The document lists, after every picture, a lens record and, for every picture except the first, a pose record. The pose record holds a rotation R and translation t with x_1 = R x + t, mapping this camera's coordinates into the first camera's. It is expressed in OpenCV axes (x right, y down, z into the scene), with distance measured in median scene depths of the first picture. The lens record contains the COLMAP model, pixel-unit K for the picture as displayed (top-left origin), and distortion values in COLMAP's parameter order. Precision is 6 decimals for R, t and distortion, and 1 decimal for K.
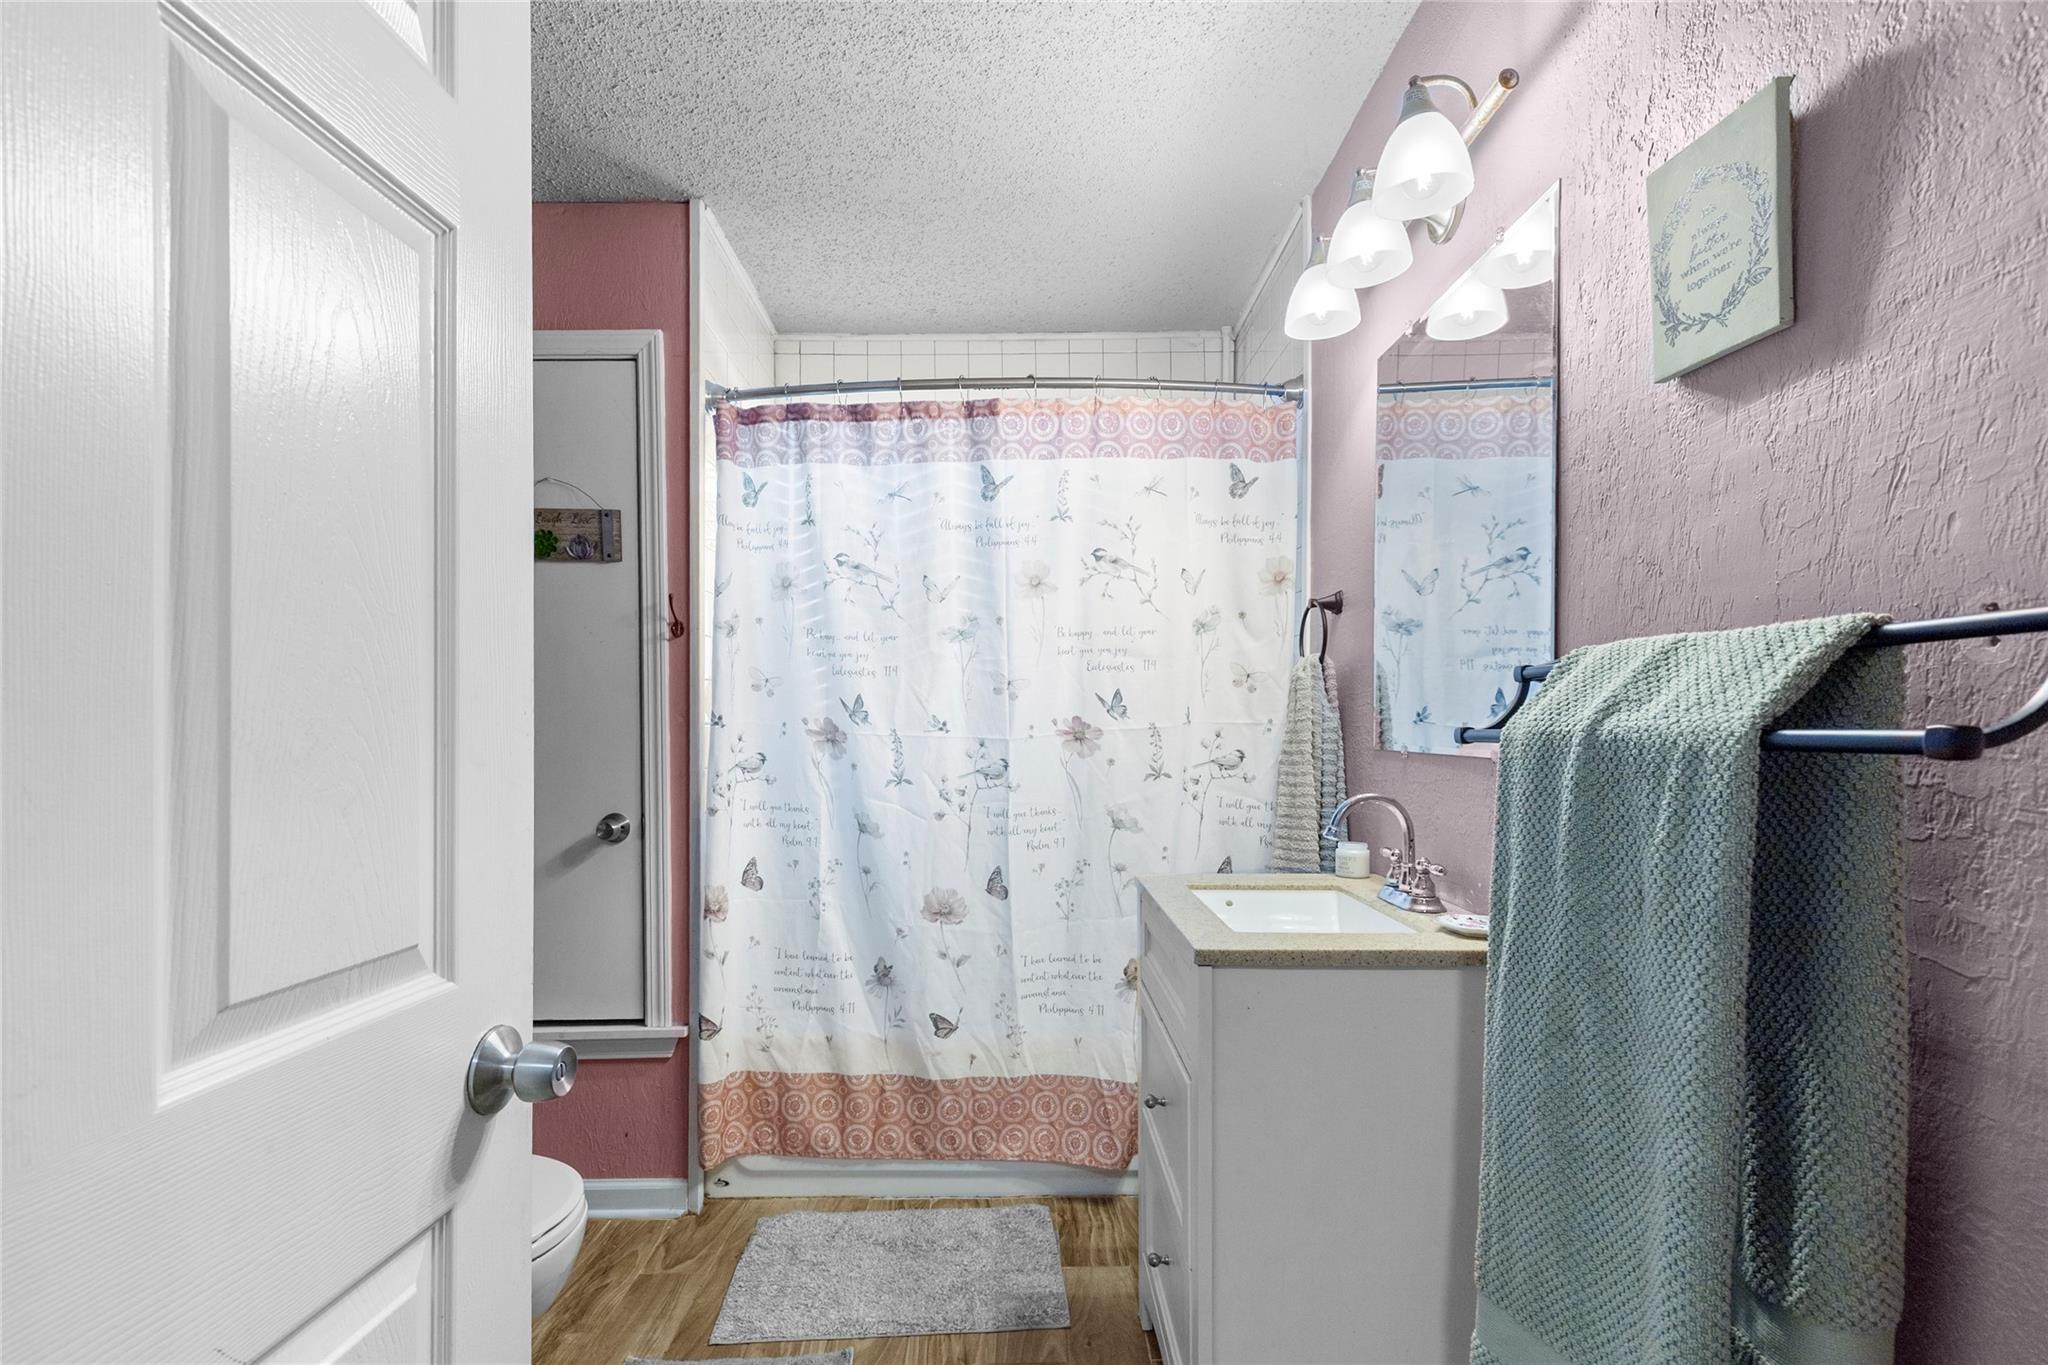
lens RADIAL K [[919.1, 0, 1028.3], [0, 919.1, 678.8], [0, 0, 1]] dist [0.002816, -0.000175]
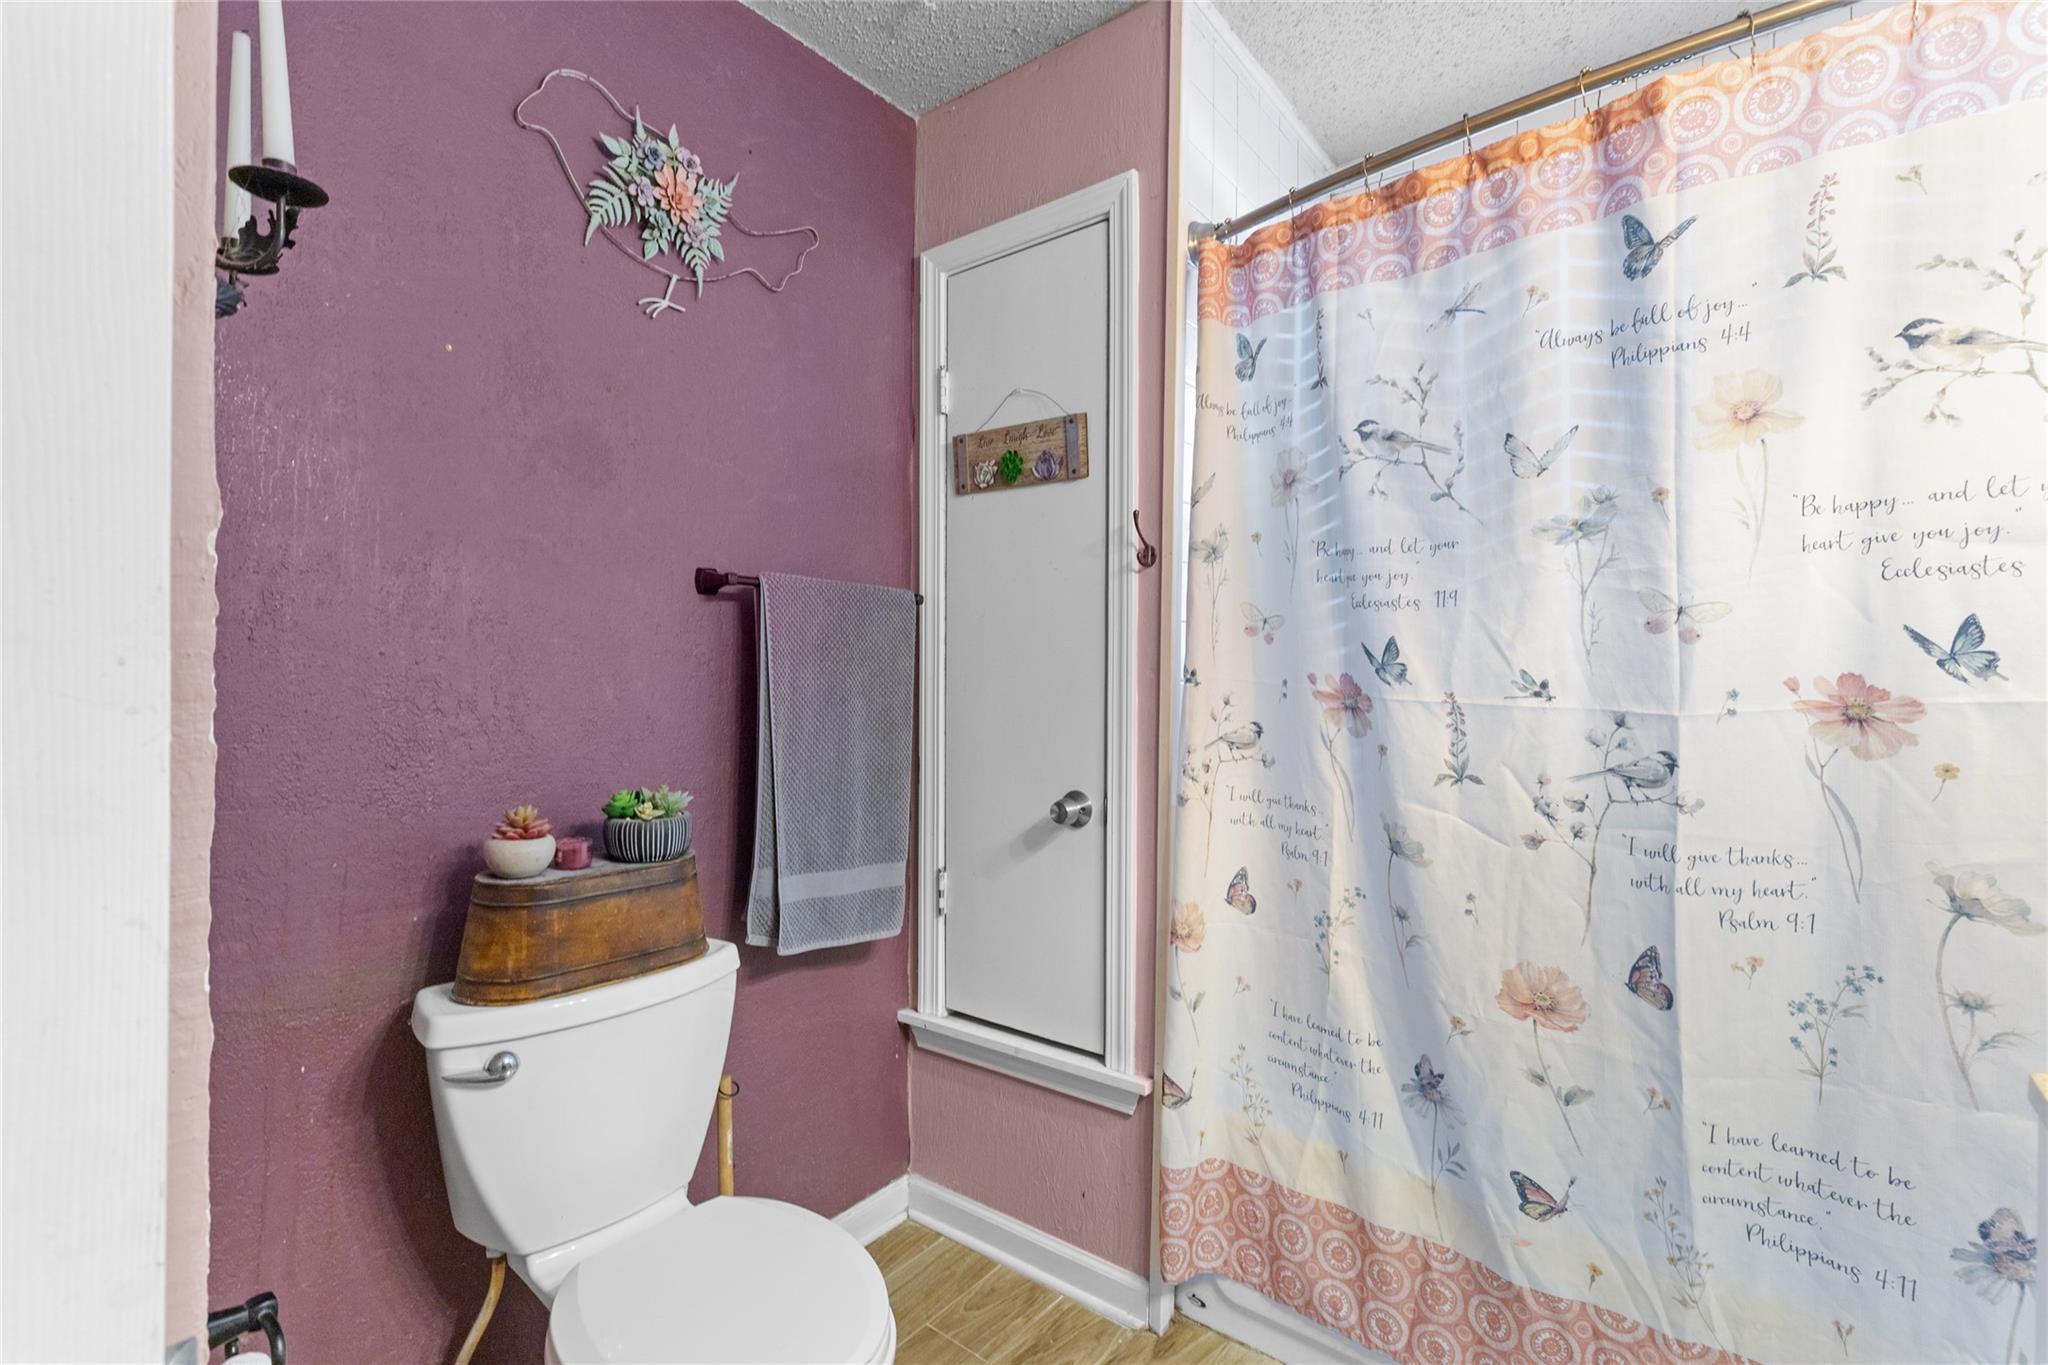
lens RADIAL K [[919.1, 0, 1028.3], [0, 919.1, 678.8], [0, 0, 1]] dist [0.002816, -0.000175]
pose [[0.772454, 0.008746, -0.635010, 0.026530], [0.022577, 0.998895, 0.041221, 0.013705], [0.634669, -0.046178, 0.771403, 0.347750]]
